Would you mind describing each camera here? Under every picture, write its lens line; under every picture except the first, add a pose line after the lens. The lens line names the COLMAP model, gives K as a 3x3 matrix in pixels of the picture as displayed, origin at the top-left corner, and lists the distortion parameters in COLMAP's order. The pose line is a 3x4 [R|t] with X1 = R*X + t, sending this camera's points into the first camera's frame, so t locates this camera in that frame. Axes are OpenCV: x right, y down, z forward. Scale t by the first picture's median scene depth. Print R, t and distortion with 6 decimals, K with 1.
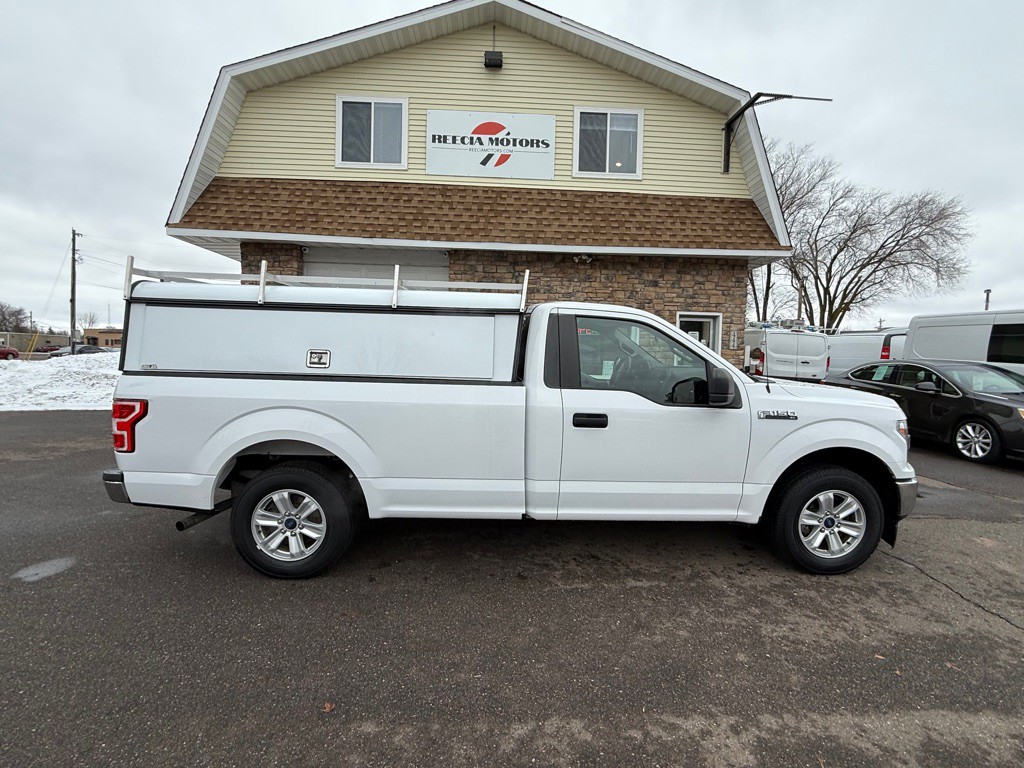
lens RADIAL K [[472.4, 0, 517.1], [0, 472.4, 384.6], [0, 0, 1]] dist [0.000603, -0.001126]
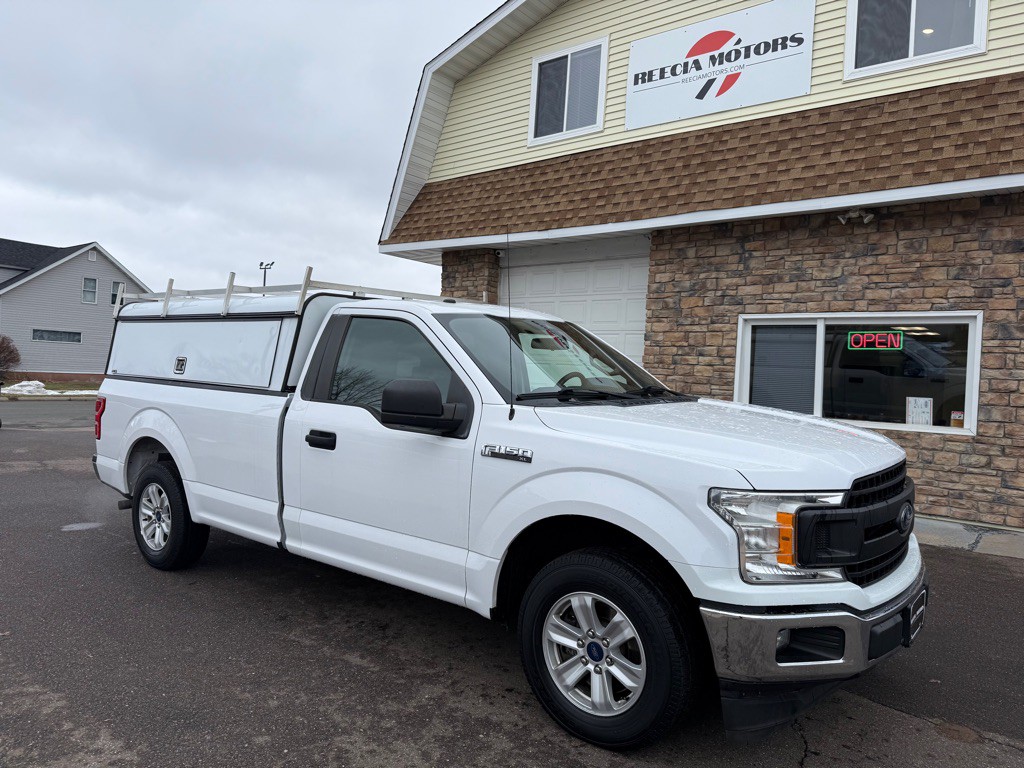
lens RADIAL K [[719.4, 0, 512.9], [0, 719.4, 391.7], [0, 0, 1]] dist [0.075601, -0.128801]
pose [[0.748863, 0.023984, -0.662291, 0.428337], [-0.067669, 0.996889, -0.040413, 0.006987], [0.659261, 0.075080, 0.748156, 0.090729]]
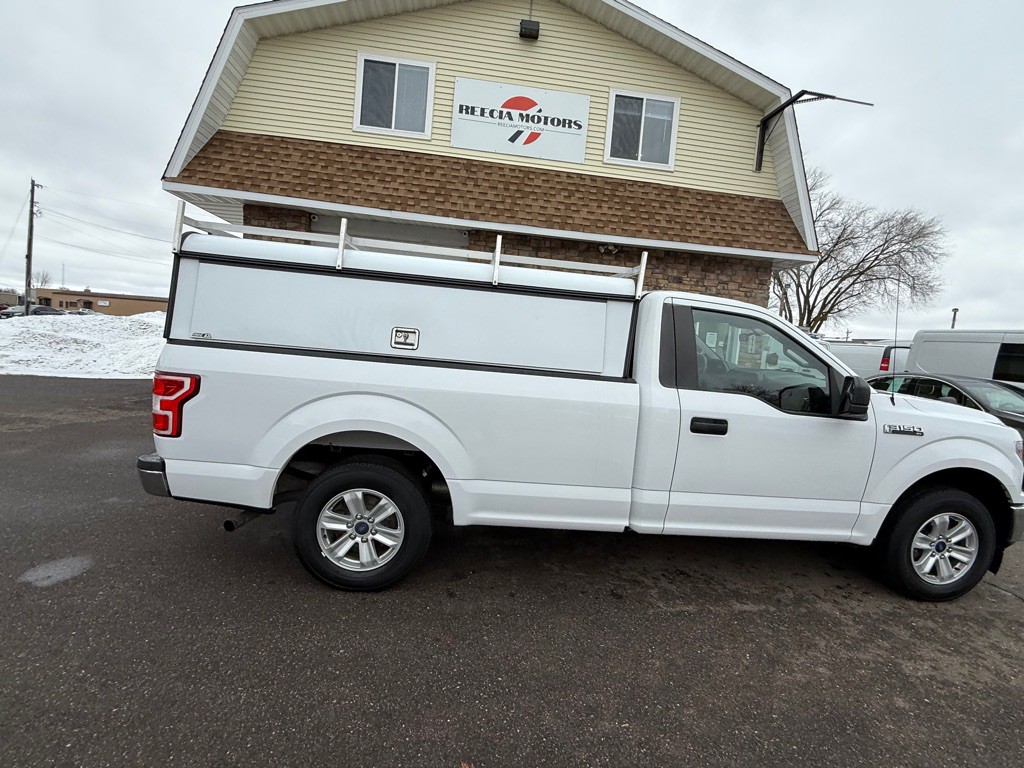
lens RADIAL K [[472.4, 0, 517.1], [0, 472.4, 384.6], [0, 0, 1]] dist [0.000603, -0.001126]
pose [[0.996761, 0.055214, 0.058467, -0.090804], [-0.056500, 0.998190, 0.020590, -0.000085], [-0.057224, -0.023826, 0.998077, 0.045149]]
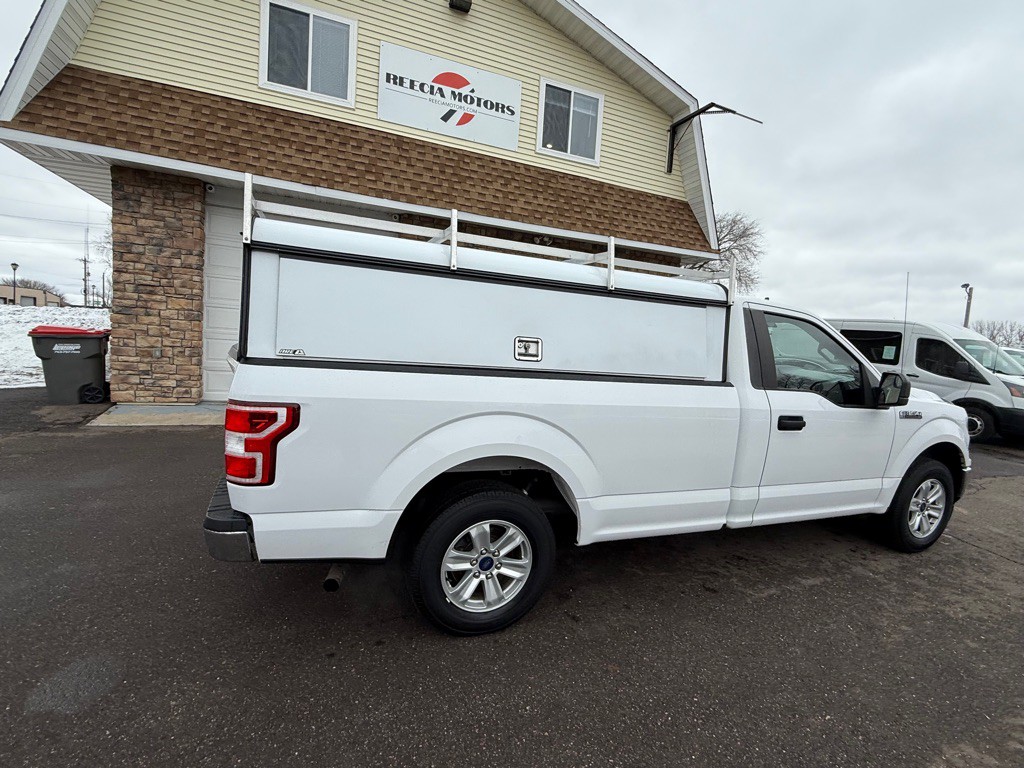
lens RADIAL K [[471.9, 0, 515.0], [0, 471.9, 386.9], [0, 0, 1]] dist [0.001203, -0.001158]
pose [[0.943633, 0.008968, 0.330872, -0.239501], [-0.025263, 0.998668, 0.044979, -0.009300], [-0.330028, -0.050802, 0.942603, 0.096662]]
